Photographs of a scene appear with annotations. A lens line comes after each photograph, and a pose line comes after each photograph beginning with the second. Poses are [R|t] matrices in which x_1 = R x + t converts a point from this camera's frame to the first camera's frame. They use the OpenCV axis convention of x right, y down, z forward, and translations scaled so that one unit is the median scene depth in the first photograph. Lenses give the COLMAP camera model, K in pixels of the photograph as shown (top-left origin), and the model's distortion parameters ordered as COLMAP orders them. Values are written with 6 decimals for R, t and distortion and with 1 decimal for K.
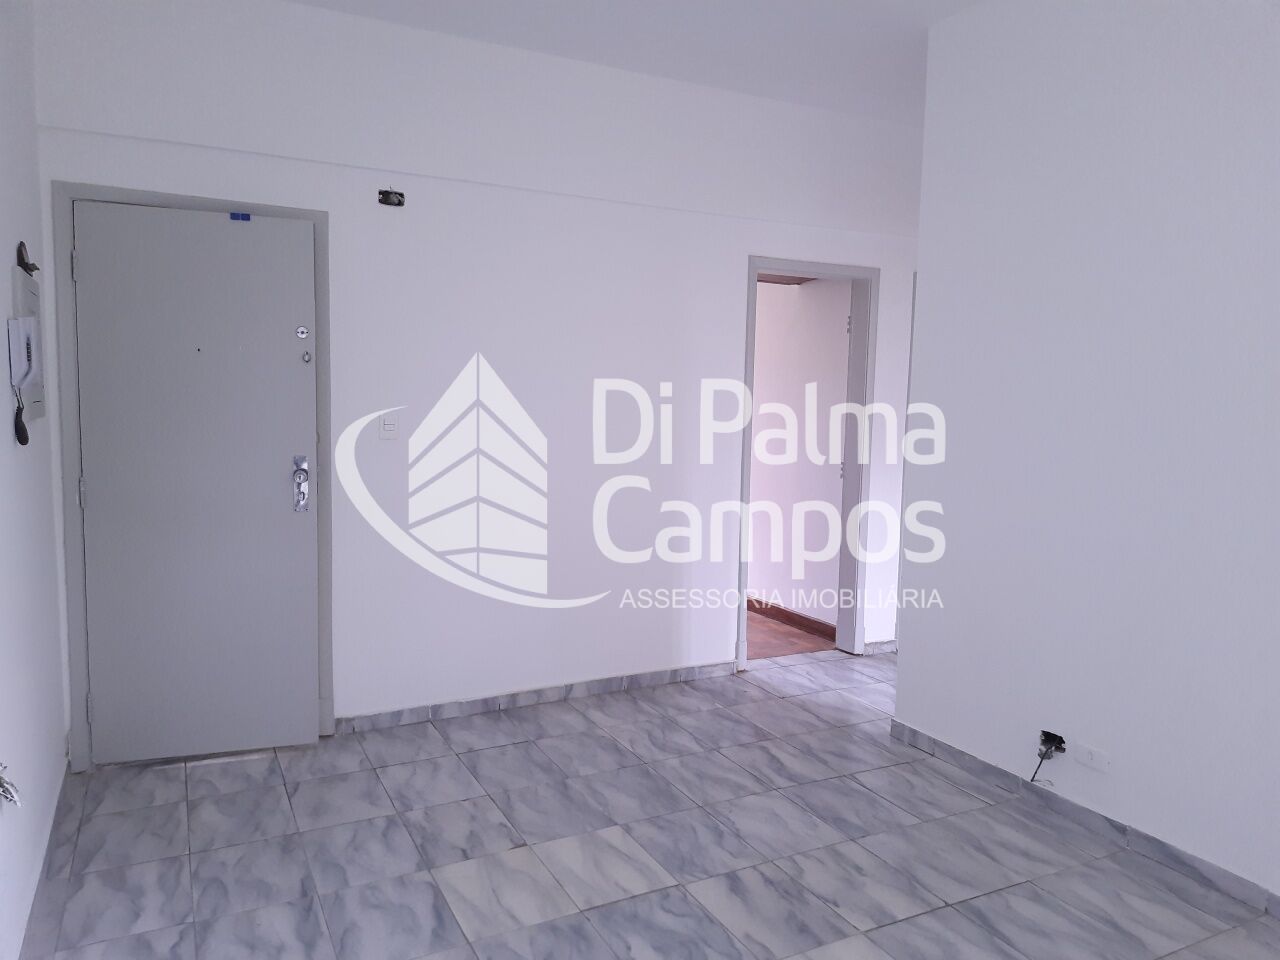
lens RADIAL K [[926.1, 0, 647.4], [0, 926.1, 495.7], [0, 0, 1]] dist [0.106146, -0.142188]
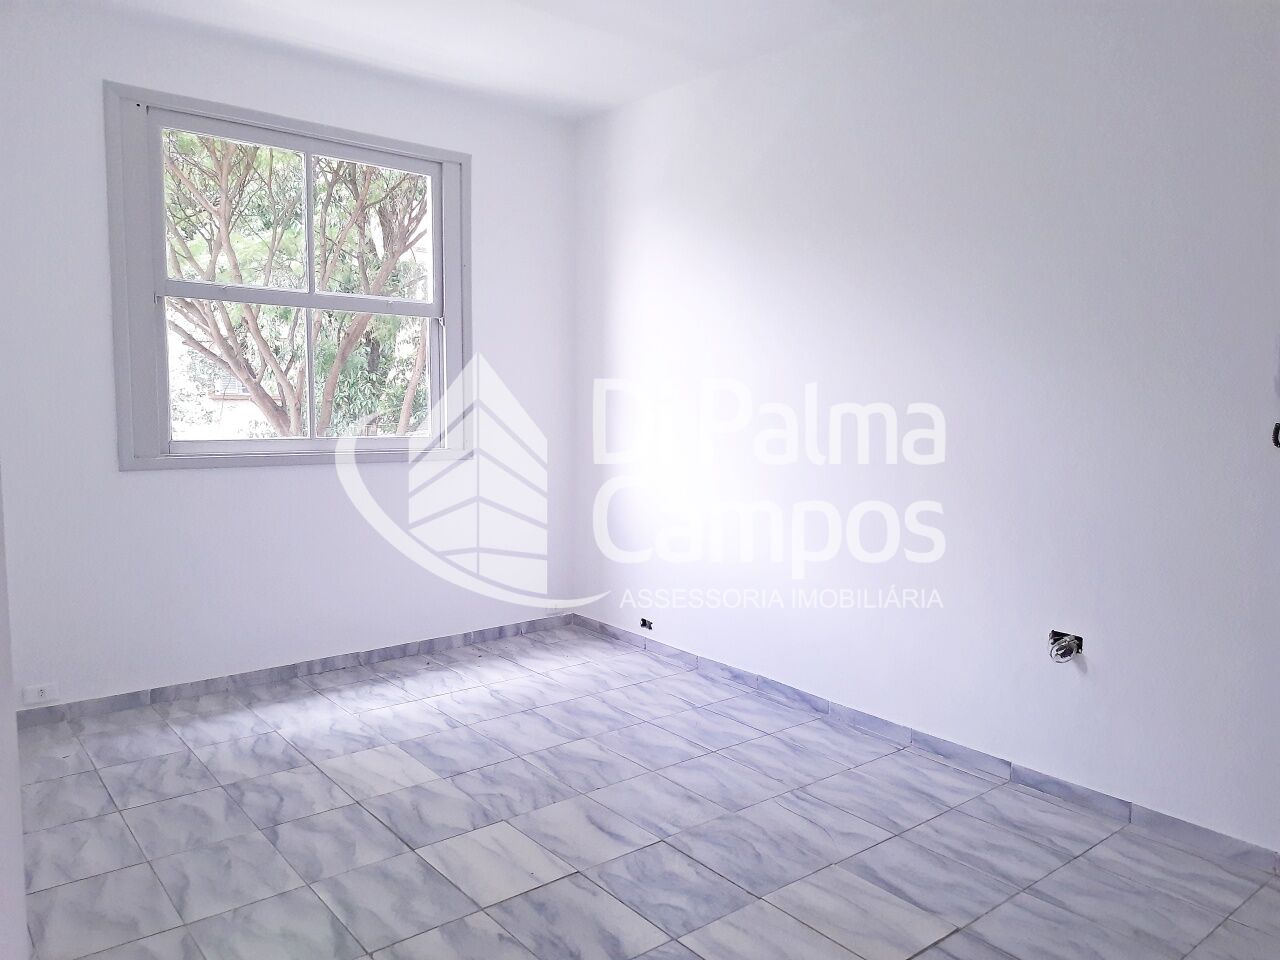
lens RADIAL K [[926.1, 0, 647.4], [0, 926.1, 495.7], [0, 0, 1]] dist [0.106146, -0.142188]
pose [[-0.976655, -0.010627, -0.214552, 0.208574], [-0.056676, 0.976134, 0.209641, -0.140675], [0.207204, 0.216907, -0.953949, 1.434632]]
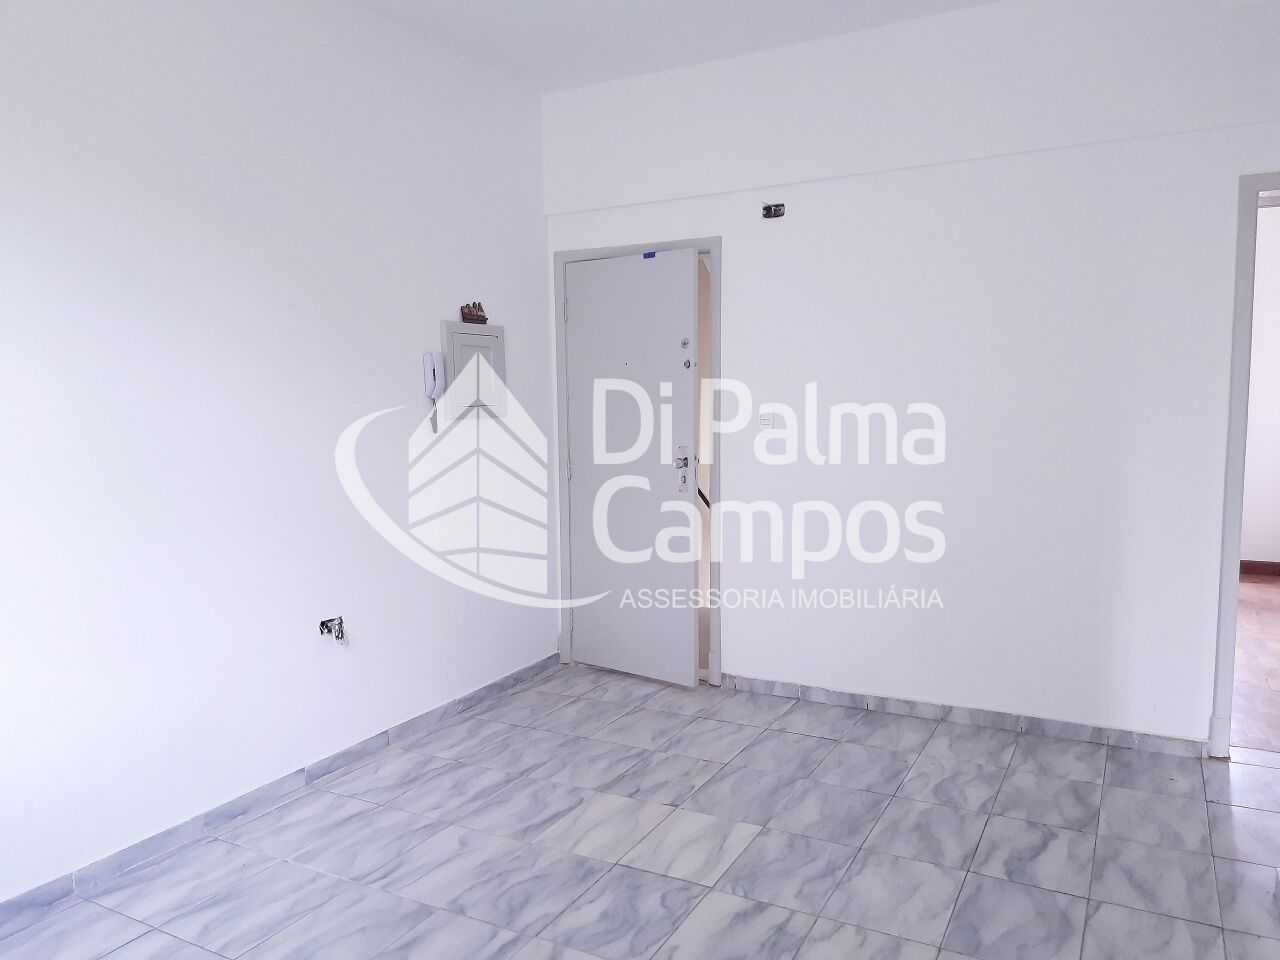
lens RADIAL K [[926.1, 0, 647.4], [0, 926.1, 495.7], [0, 0, 1]] dist [0.106146, -0.142188]
pose [[0.558143, 0.063898, -0.827280, 0.643650], [-0.060546, 0.997509, 0.036198, -0.020048], [0.827533, 0.029885, 0.560622, 0.317471]]
